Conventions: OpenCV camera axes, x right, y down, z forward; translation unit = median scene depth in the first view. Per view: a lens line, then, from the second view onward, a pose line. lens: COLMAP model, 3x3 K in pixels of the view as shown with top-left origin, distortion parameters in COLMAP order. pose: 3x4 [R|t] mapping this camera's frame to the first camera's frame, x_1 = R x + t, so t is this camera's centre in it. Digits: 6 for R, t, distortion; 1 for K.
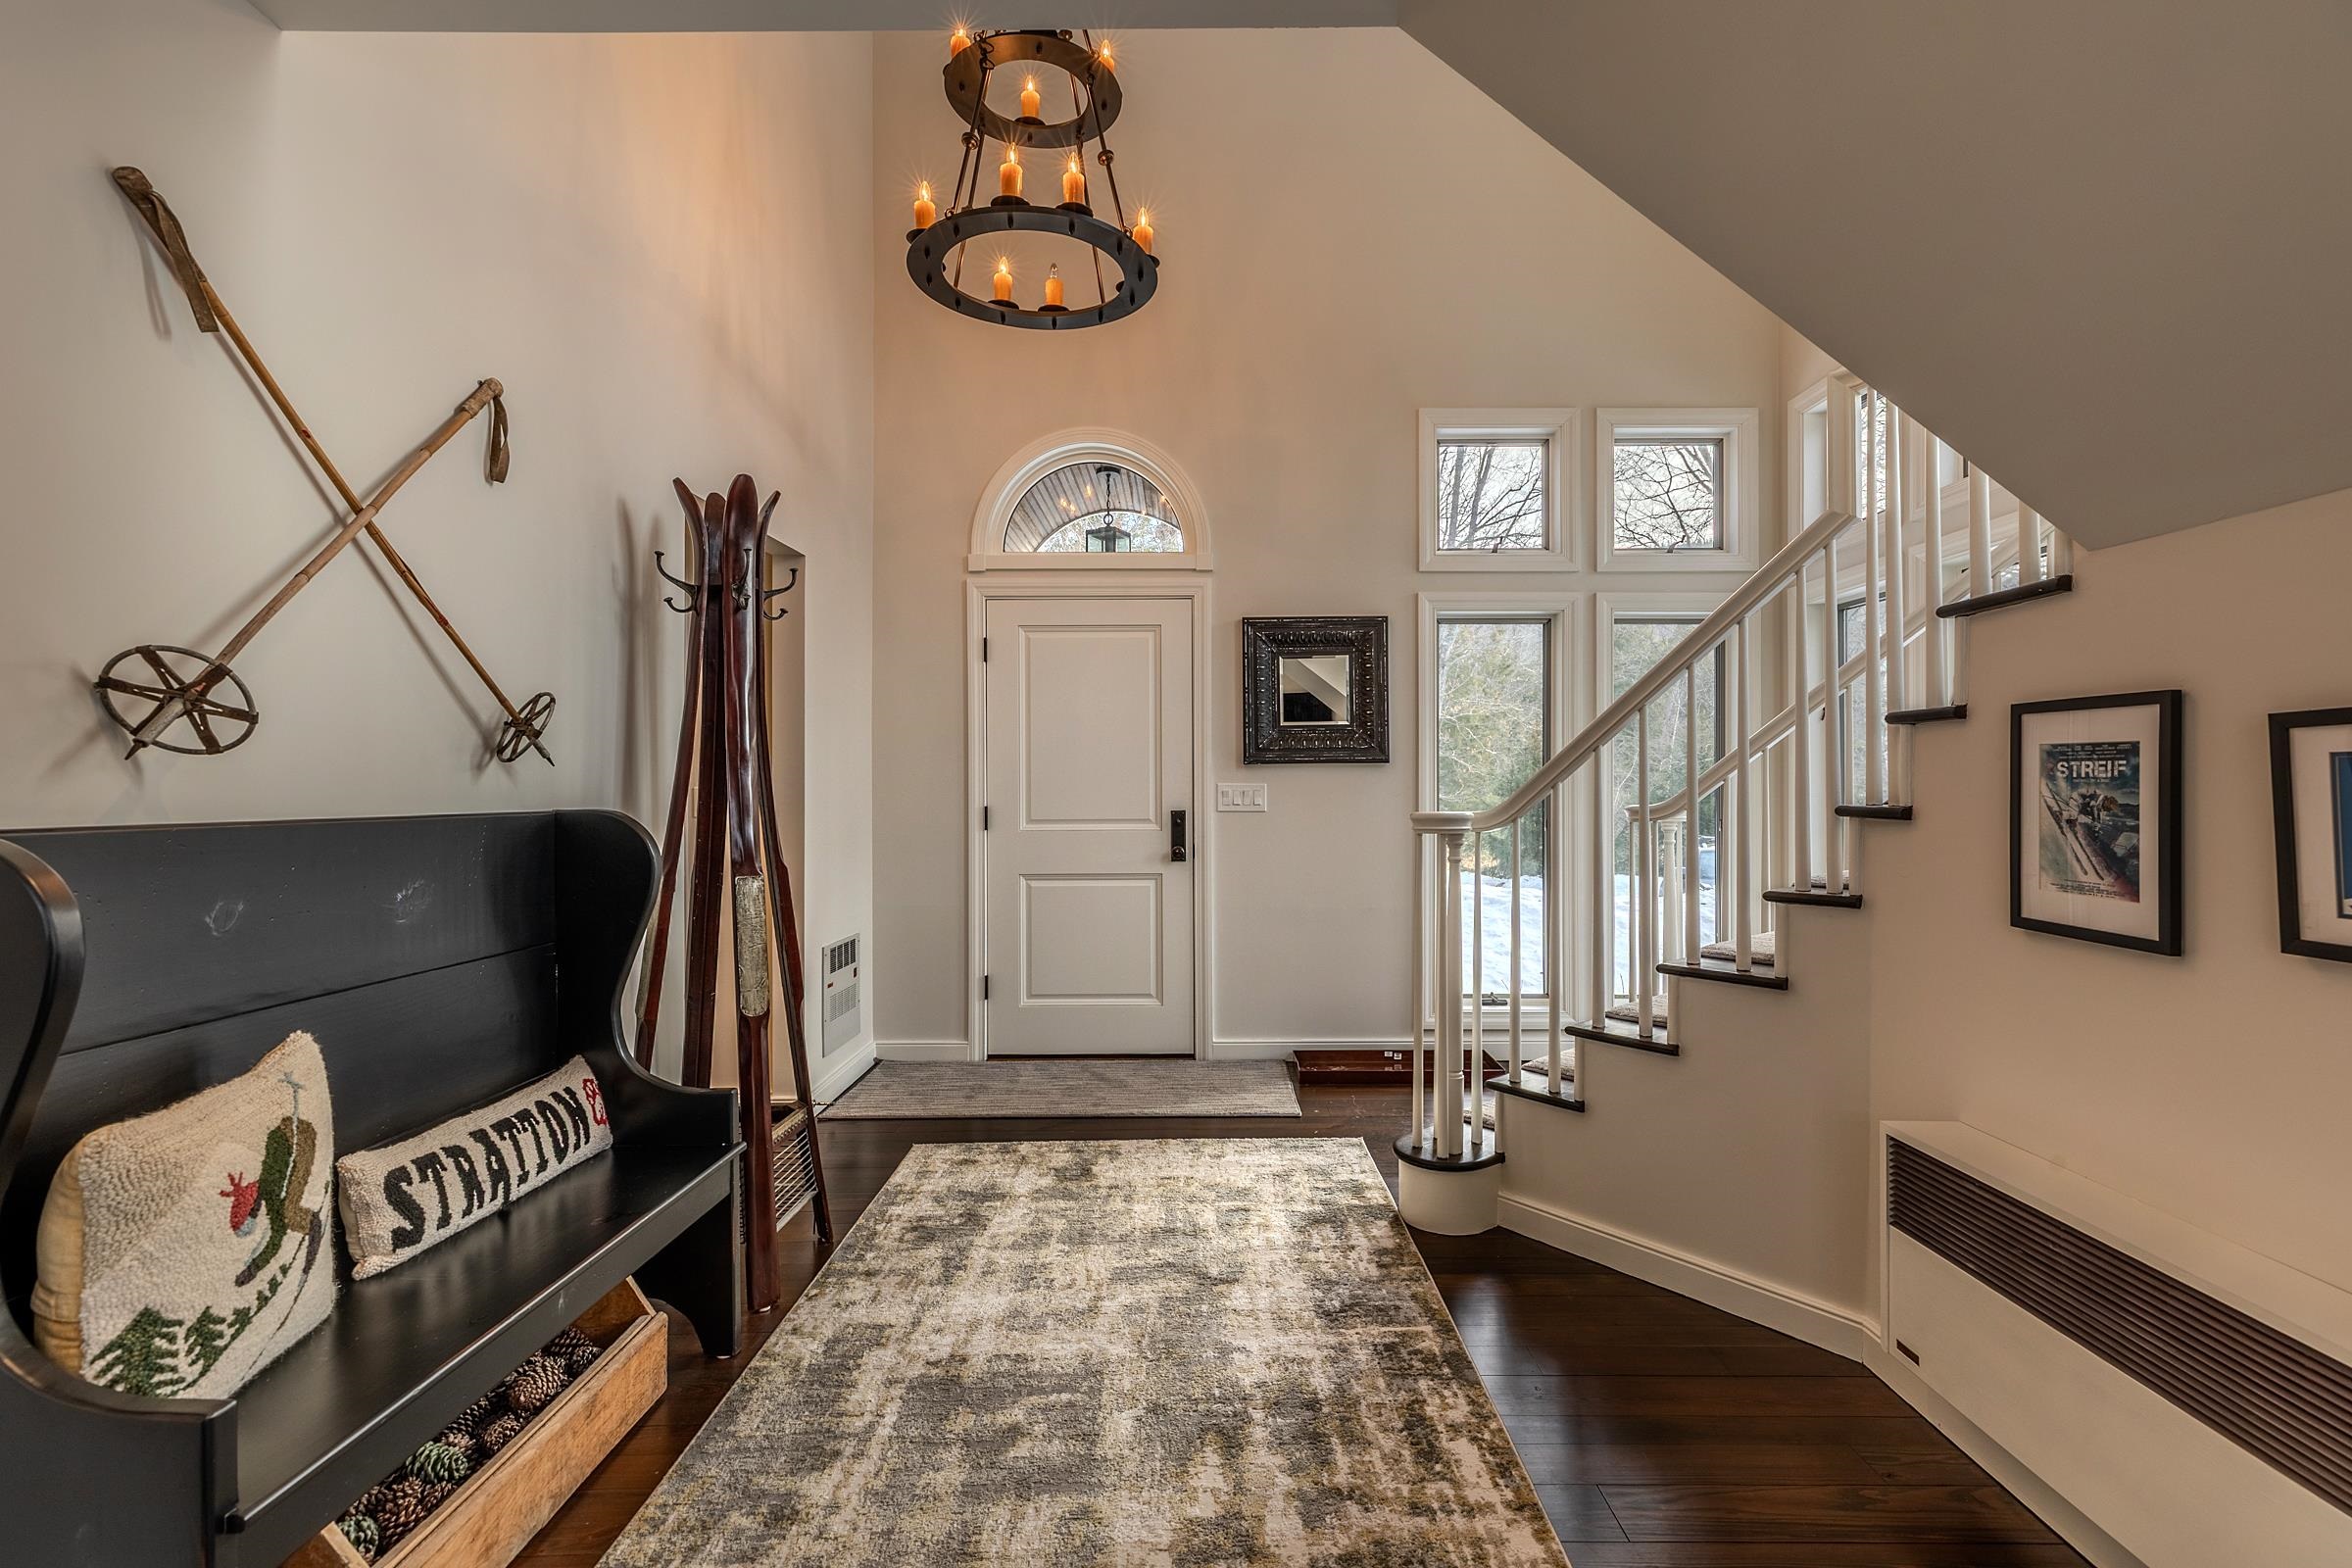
lens RADIAL K [[1059.3, 0, 1185.8], [0, 1059.3, 790.1], [0, 0, 1]] dist [0.002659, 0.000958]
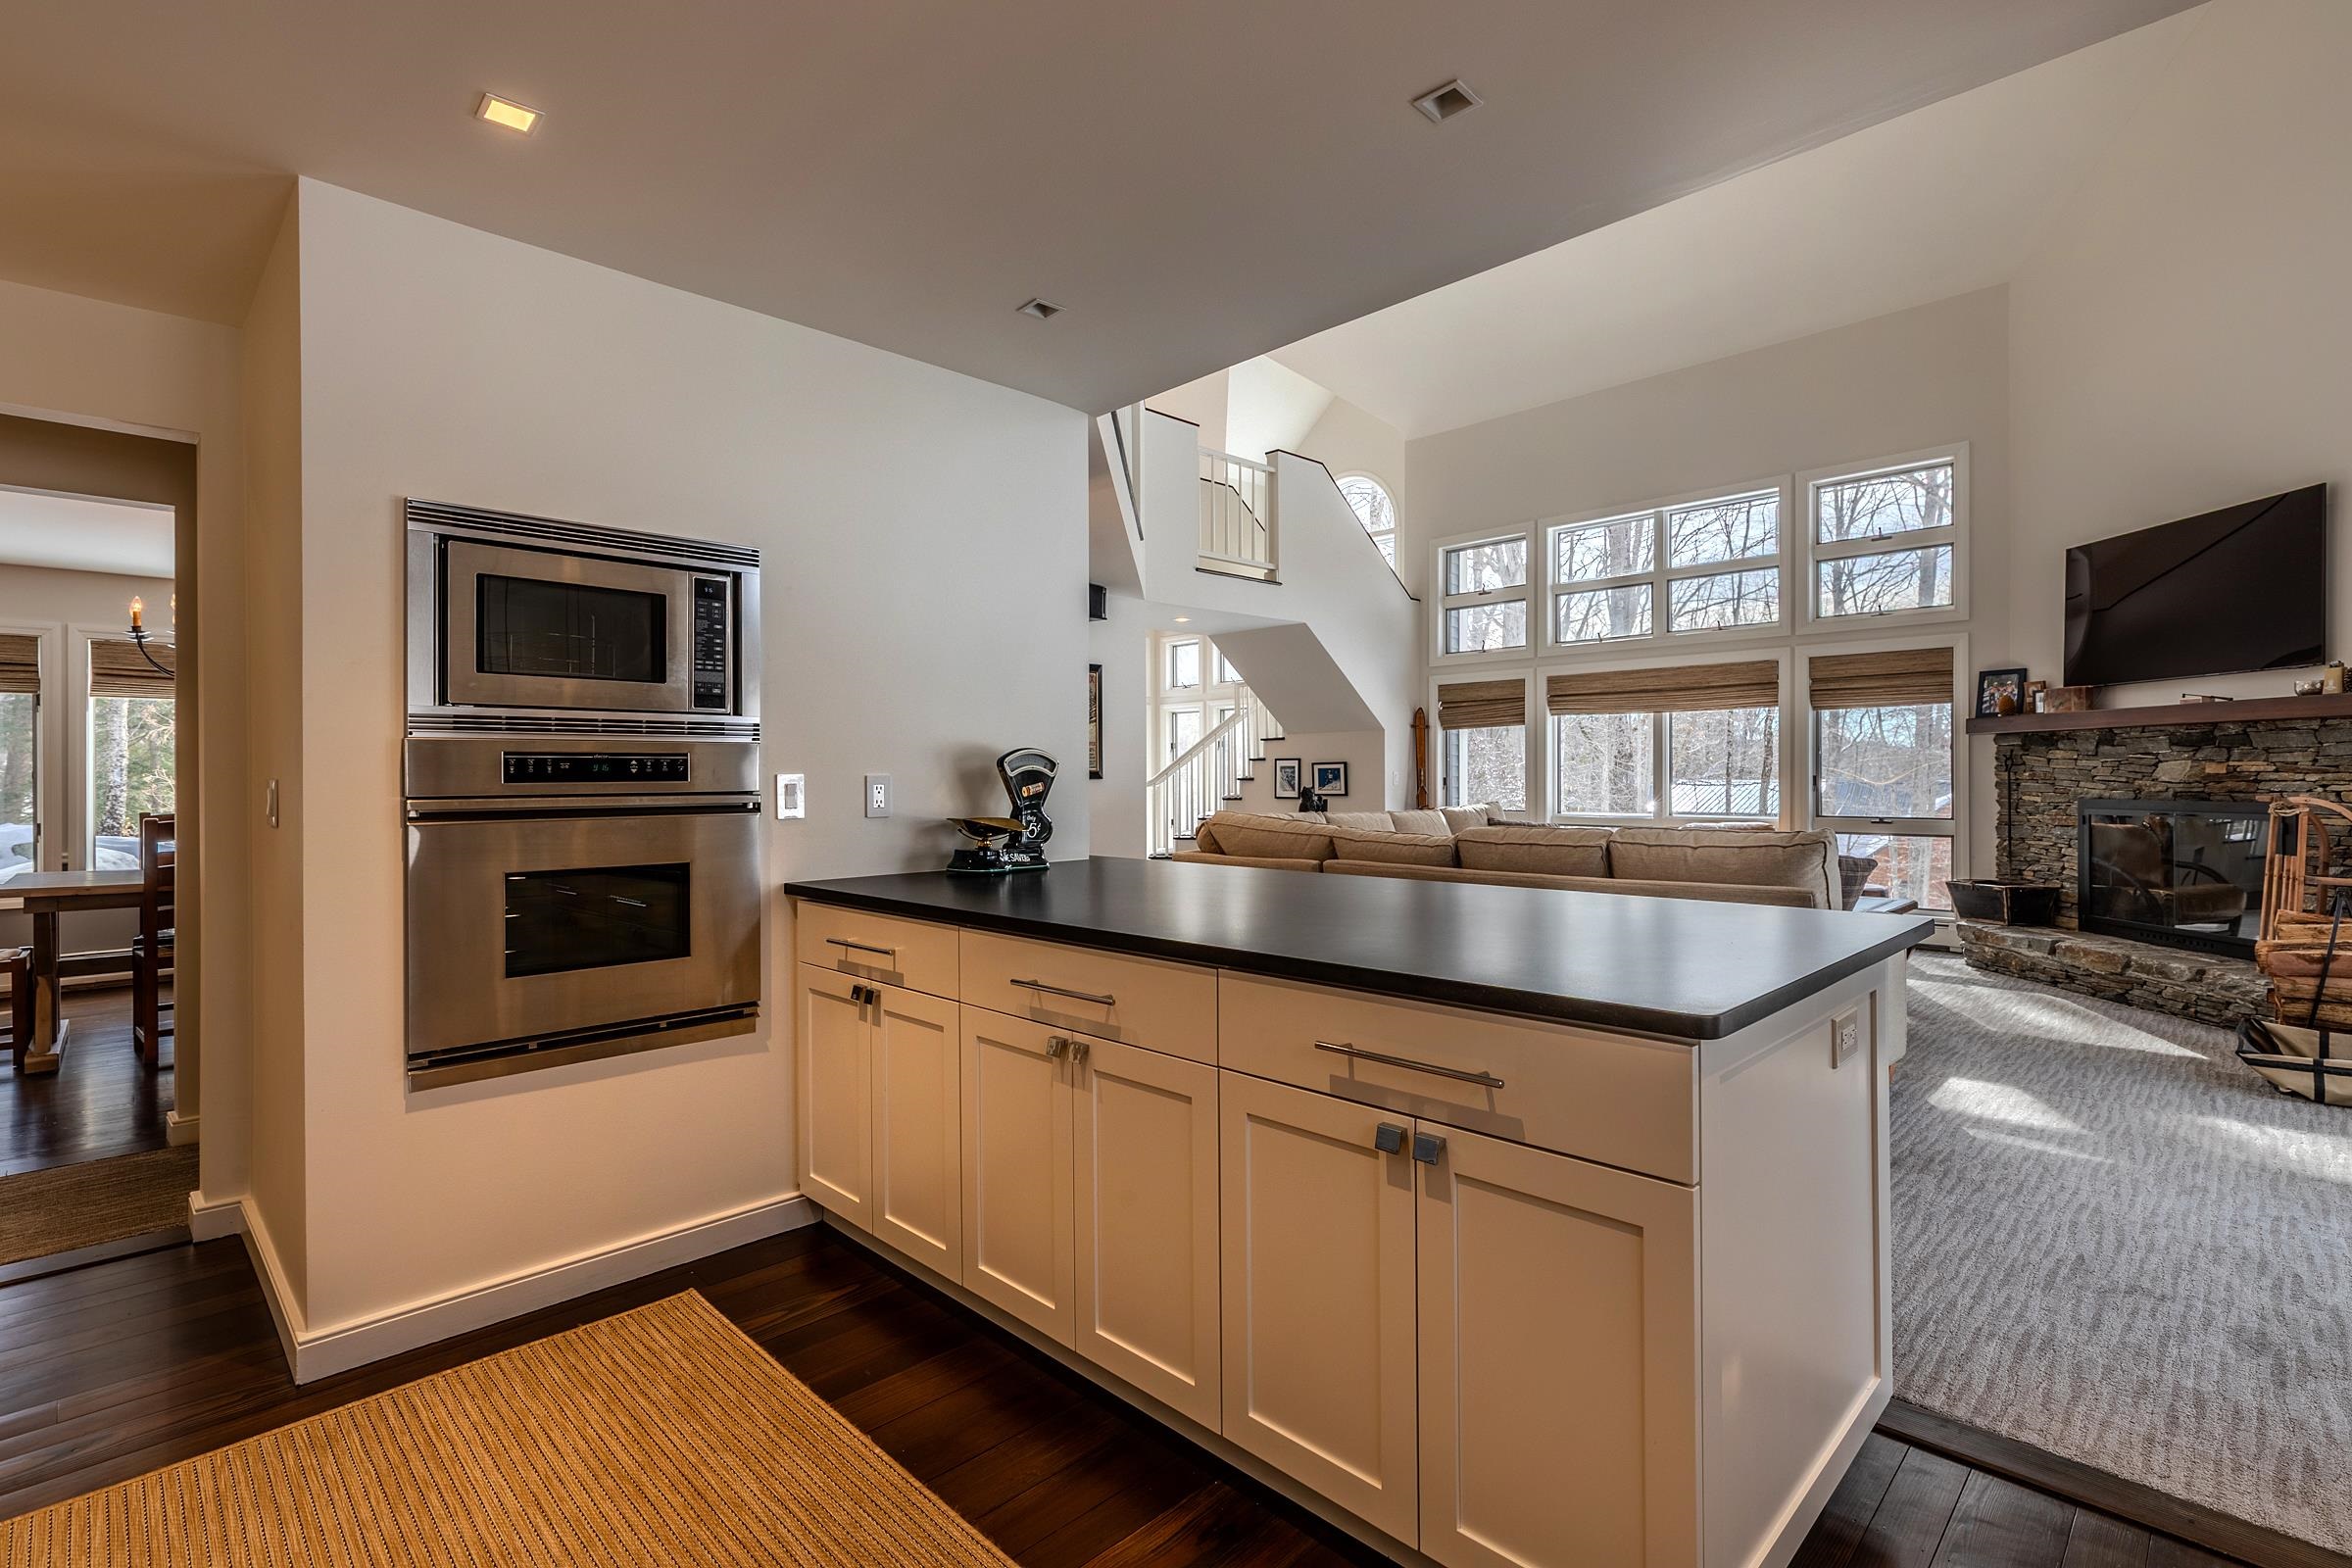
lens RADIAL K [[1096.0, 0, 1187.8], [0, 1096.0, 775.5], [0, 0, 1]] dist [0.003006, 0.001116]
pose [[0.694480, -0.004379, 0.719499, -2.931352], [0.010188, 0.999941, -0.003747, 0.019653], [-0.719440, 0.009932, 0.694483, -2.120312]]
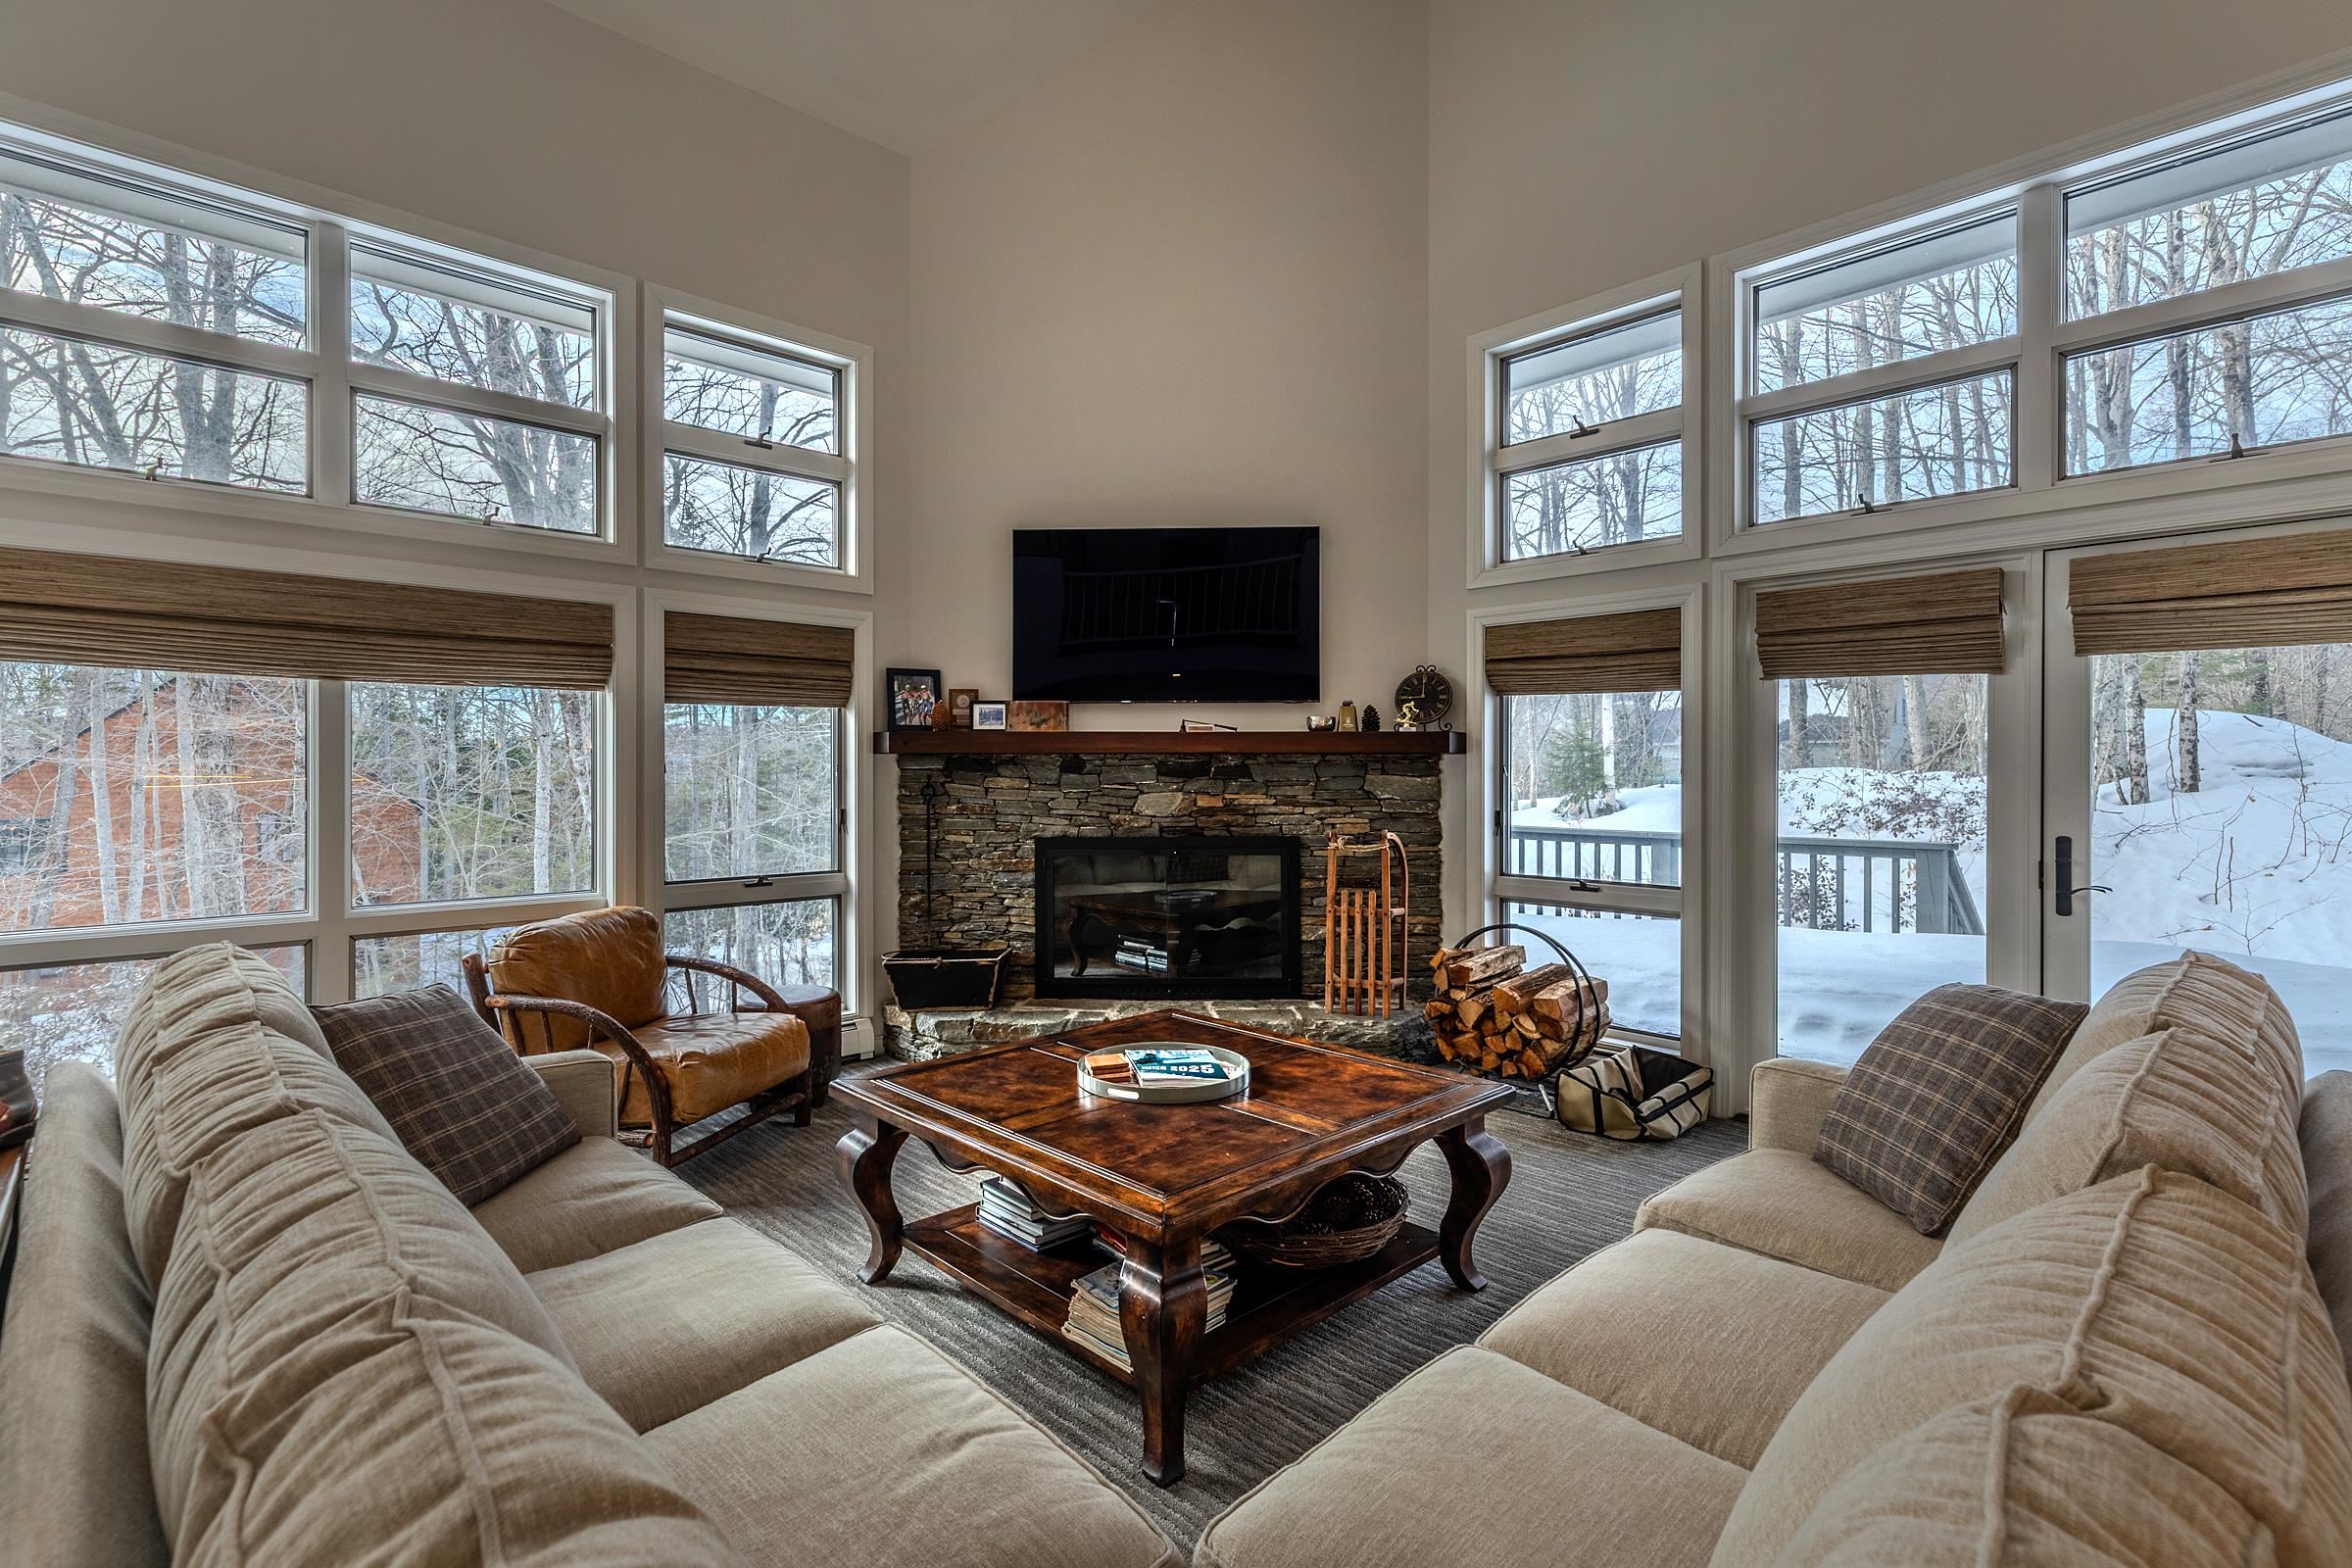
lens RADIAL K [[1082.9, 0, 1147.4], [0, 1082.9, 773.5], [0, 0, 1]] dist [0.002269, 0.000406]
pose [[-0.691630, -0.000199, 0.722252, -1.173411], [0.005301, 0.999972, 0.005352, -0.051718], [-0.722233, 0.007531, -0.691609, -0.439805]]
